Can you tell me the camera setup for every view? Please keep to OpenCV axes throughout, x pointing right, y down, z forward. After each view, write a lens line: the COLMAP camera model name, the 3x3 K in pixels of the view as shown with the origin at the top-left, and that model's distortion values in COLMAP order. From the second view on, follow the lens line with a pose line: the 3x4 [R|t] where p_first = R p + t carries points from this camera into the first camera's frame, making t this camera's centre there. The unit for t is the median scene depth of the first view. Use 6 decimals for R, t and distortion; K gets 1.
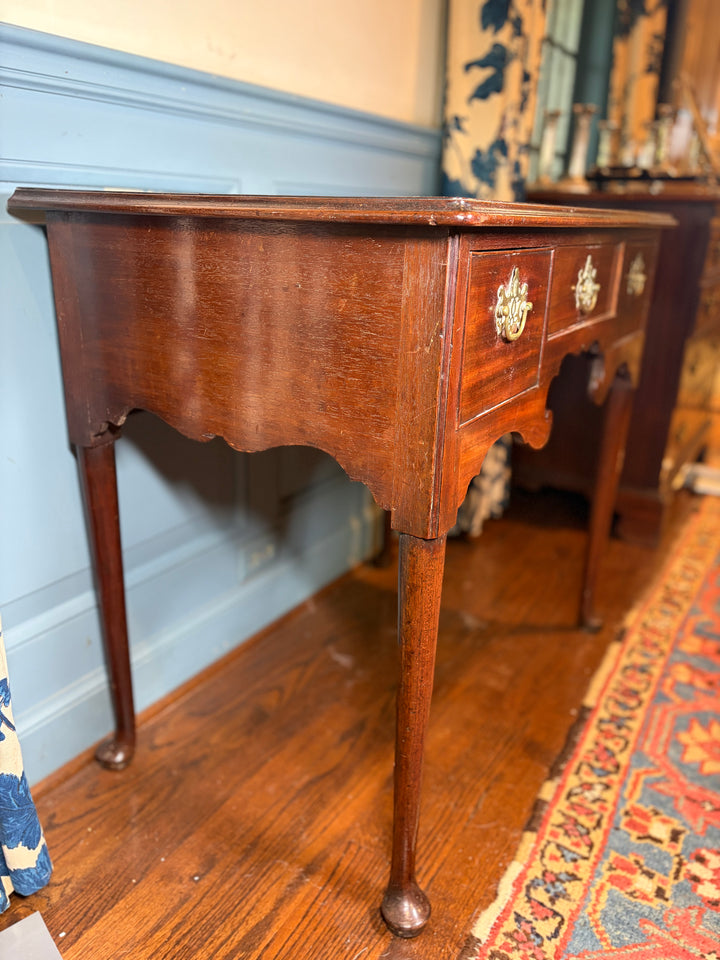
lens RADIAL K [[712.9, 0, 345.7], [0, 712.9, 478.6], [0, 0, 1]] dist [0.054967, -0.096437]
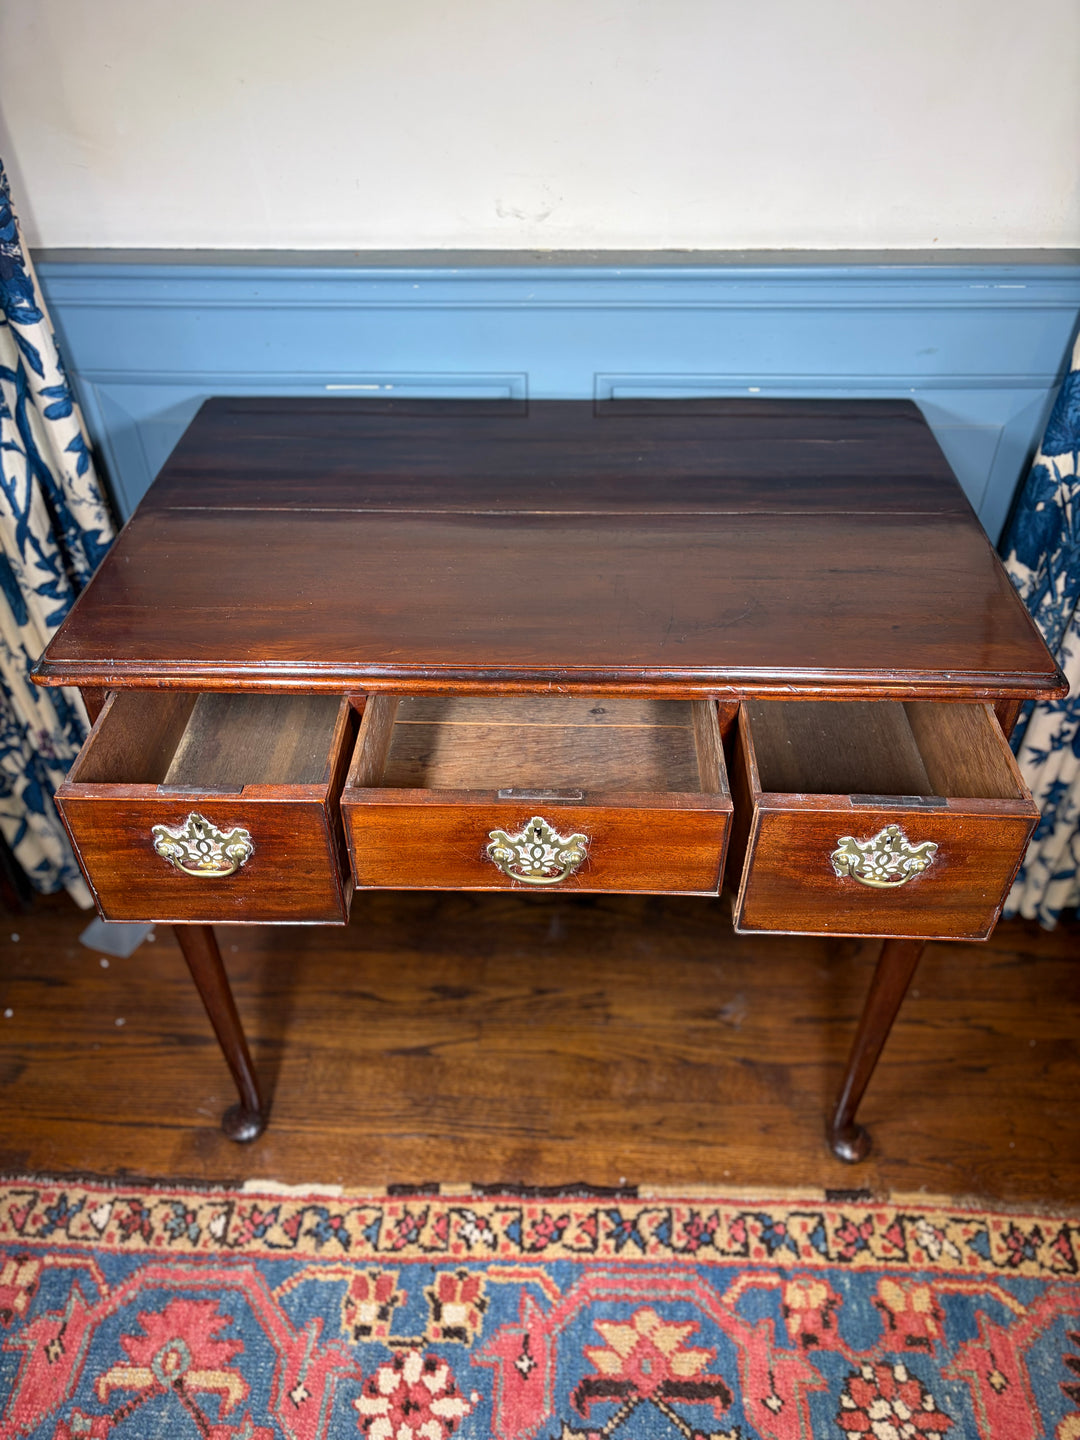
lens RADIAL K [[1090.1, 0, 536.4], [0, 1090.1, 723.4], [0, 0, 1]] dist [0.054412, -0.077916]
pose [[0.506268, 0.531608, -0.679032, 1.017906], [-0.270478, 0.845550, 0.460312, -0.749724], [0.818861, -0.049379, 0.571863, 0.365975]]
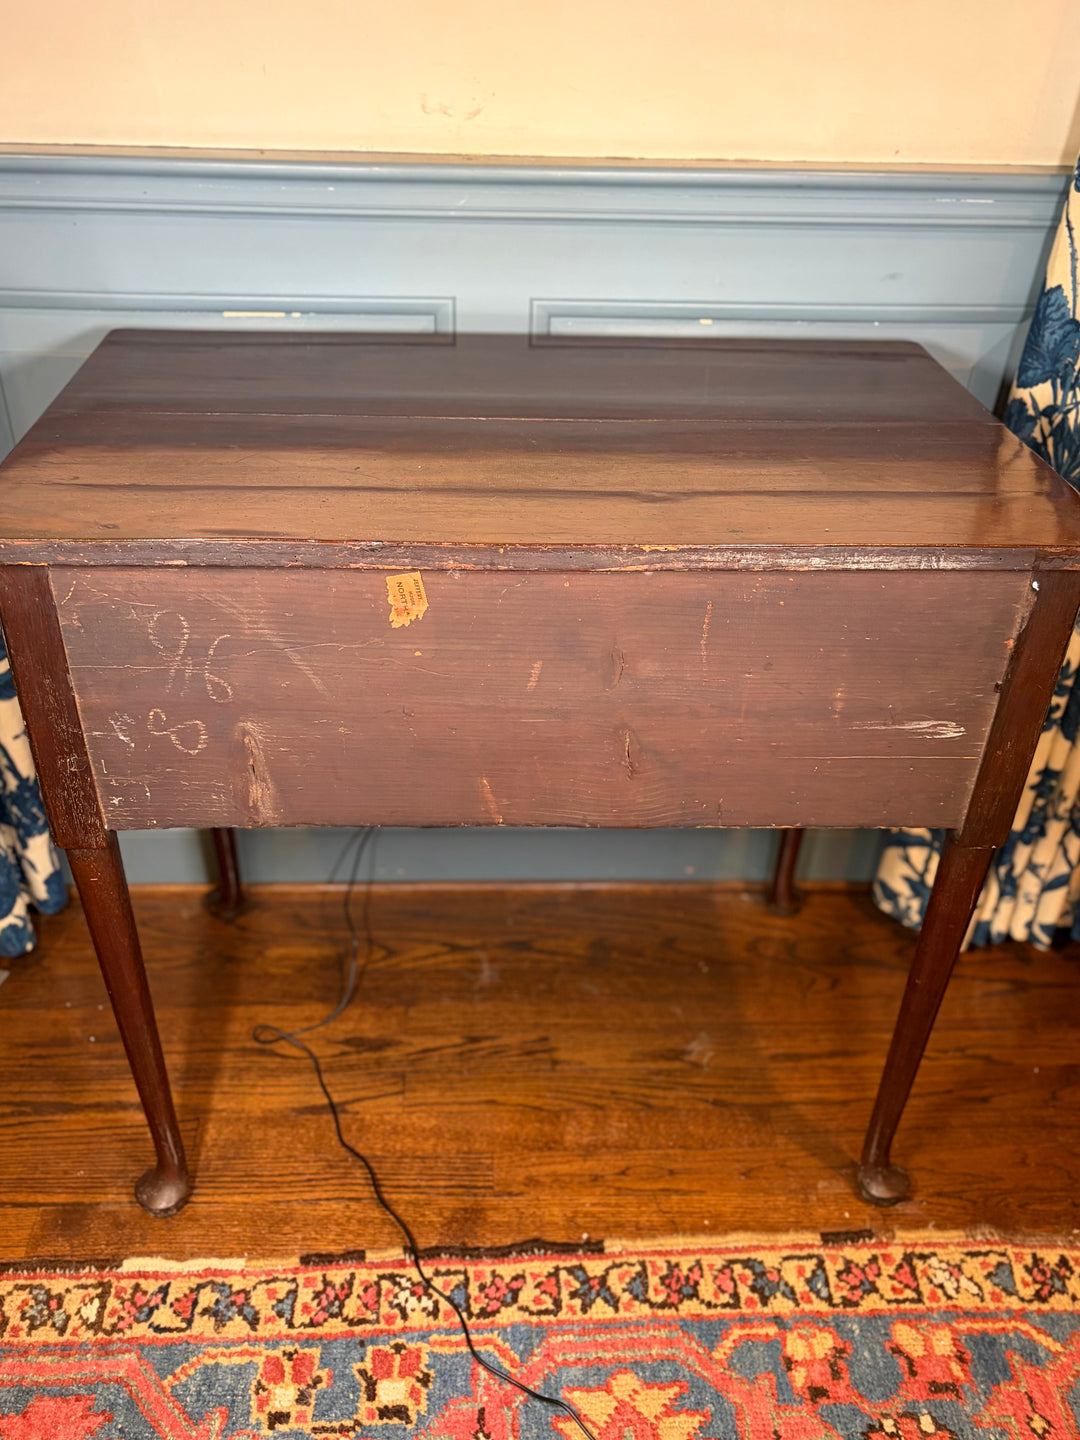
lens RADIAL K [[1259.9, 0, 525.6], [0, 1259.9, 786.6], [0, 0, 1]] dist [-0.031479, 0.079400]
pose [[0.579165, 0.460044, -0.672999, 1.080801], [-0.290220, 0.887822, 0.357135, -0.518533], [0.761801, -0.011522, 0.647709, 0.314048]]
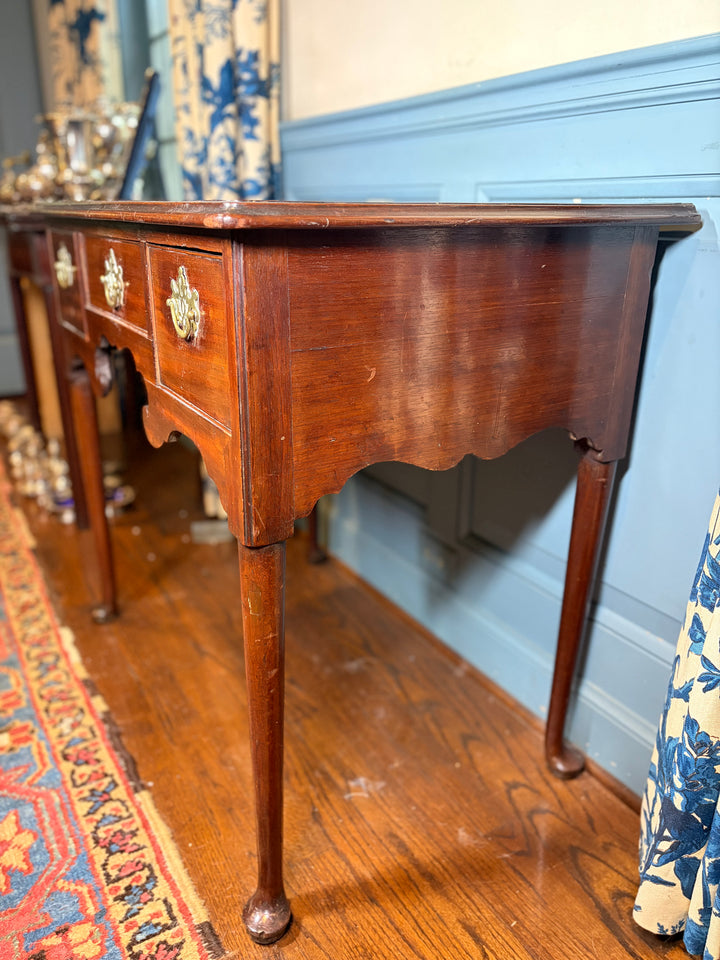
lens RADIAL K [[722.6, 0, 360.0], [0, 722.6, 480.0], [0, 0, 1]] dist [0.073367, -0.101403]
pose [[-0.435641, 0.285289, -0.853714, 1.082502], [-0.327995, 0.832922, 0.445713, -0.574431], [0.838234, 0.474184, -0.269282, 1.619051]]
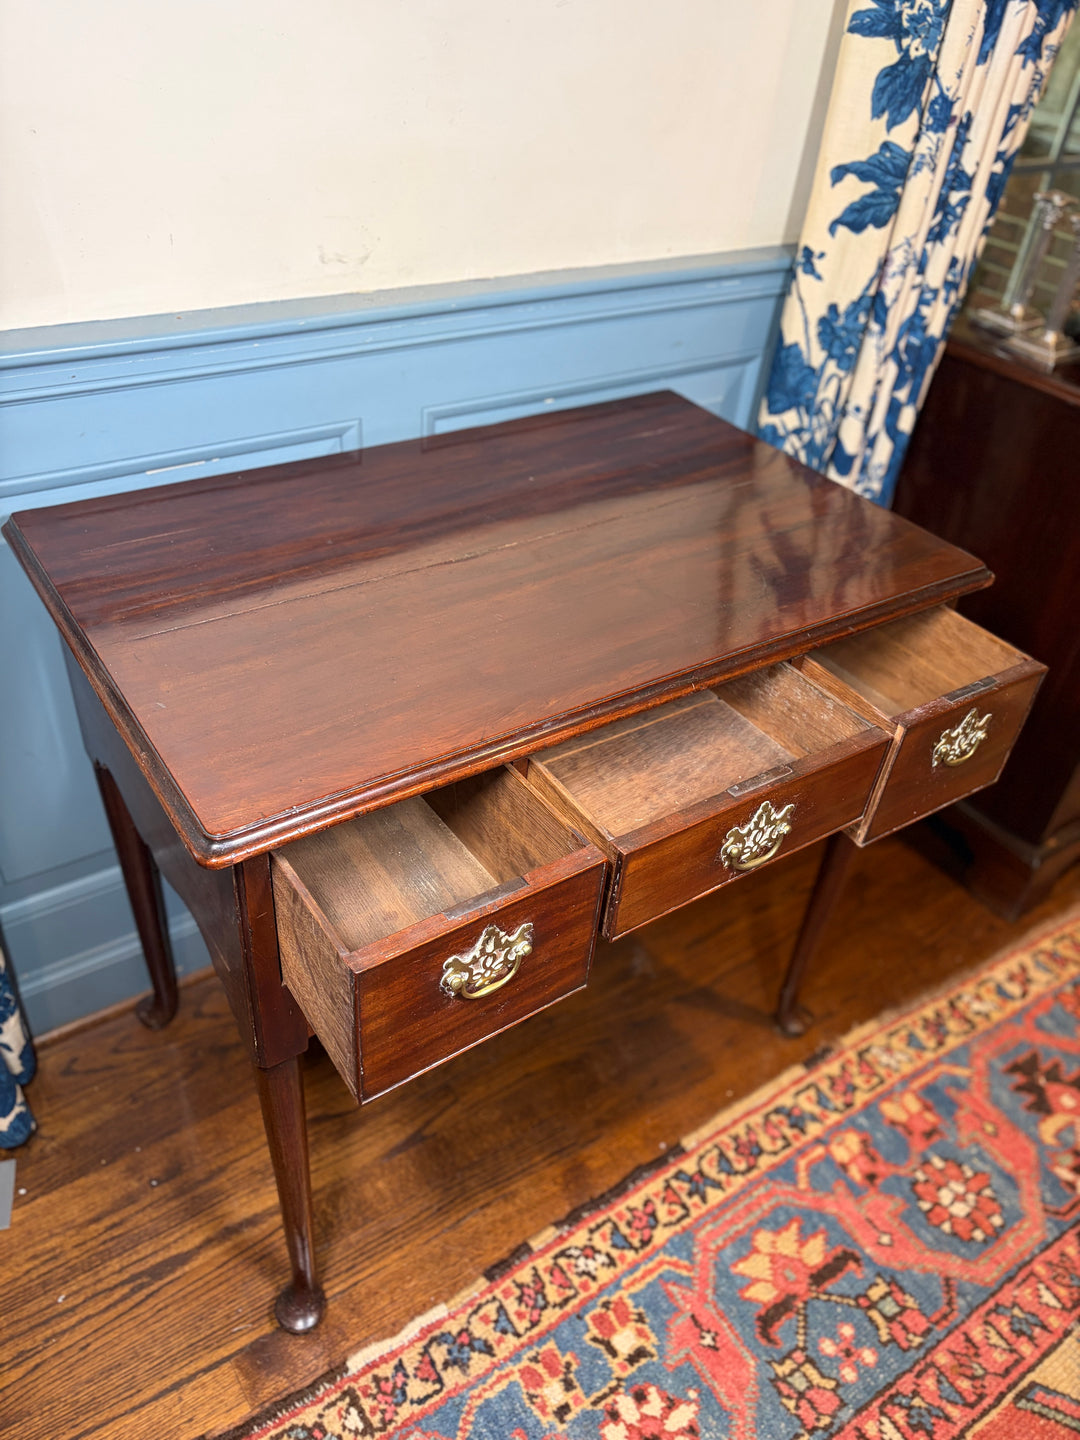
lens RADIAL K [[1083.8, 0, 540.0], [0, 1083.8, 720.0], [0, 0, 1]] dist [0.073367, -0.101403]
pose [[0.916998, 0.280722, -0.283389, 0.513794], [-0.188115, 0.930819, 0.313350, -0.601008], [0.351748, -0.234031, 0.906368, -0.053661]]
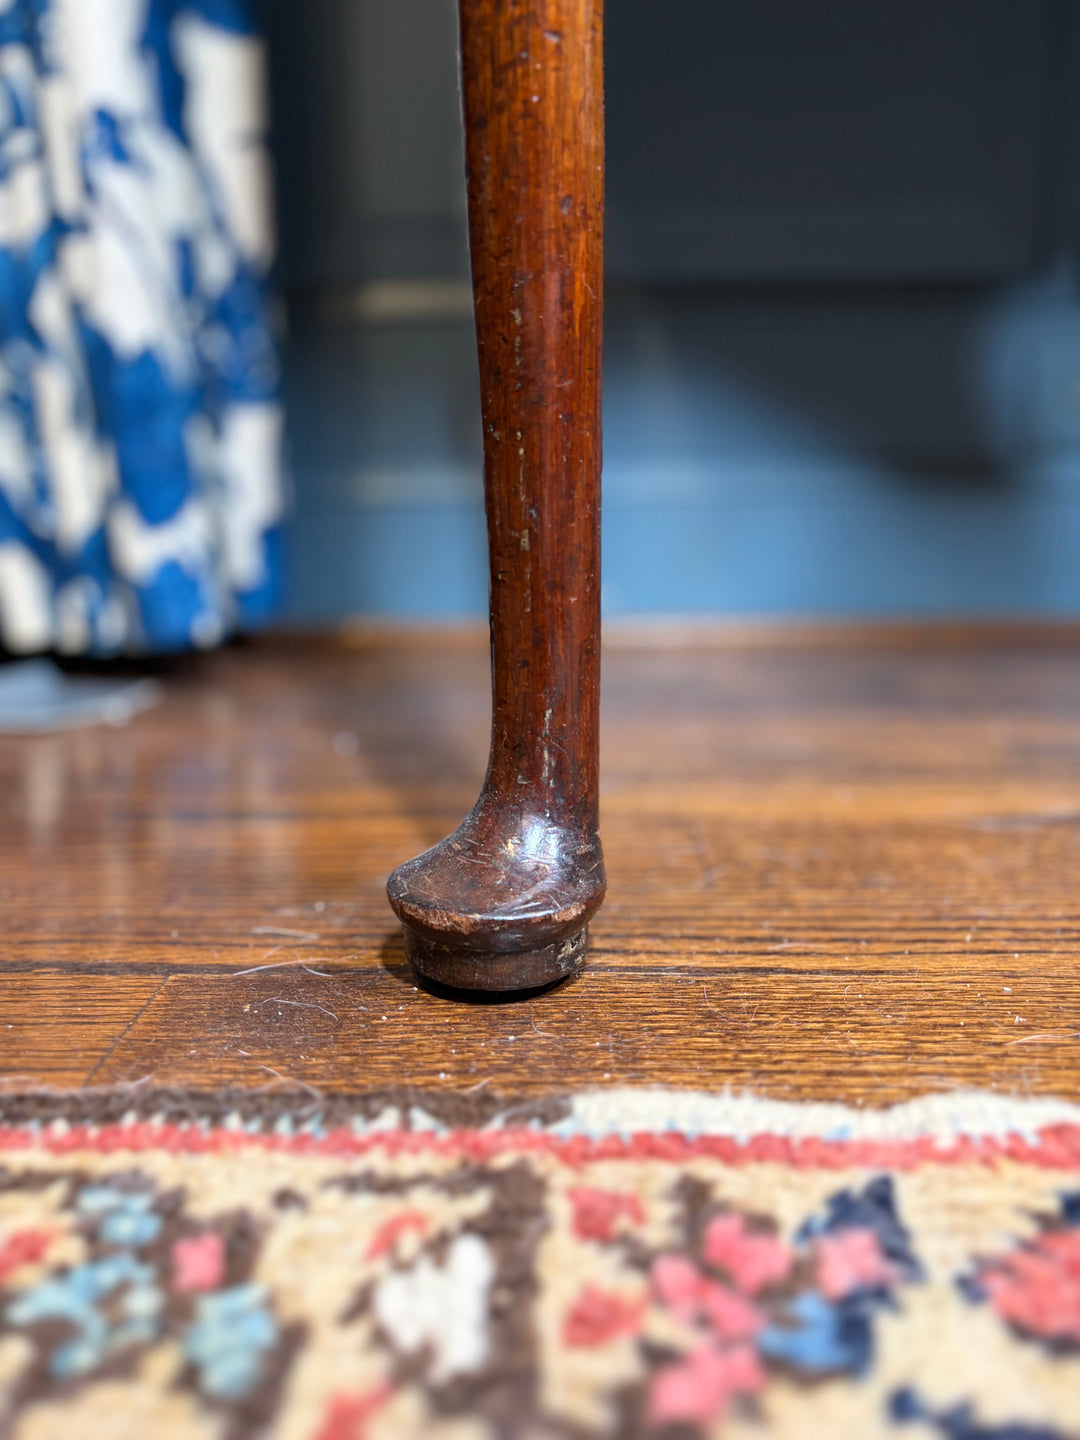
lens RADIAL K [[1124.5, 0, 541.3], [0, 1124.5, 717.5], [0, 0, 1]] dist [-0.012629, 0.003691]
pose [[0.519191, 0.168748, -0.837833, 0.328002], [-0.264287, 0.963966, 0.030379, 0.465495], [0.812769, 0.205656, 0.545080, 0.709790]]
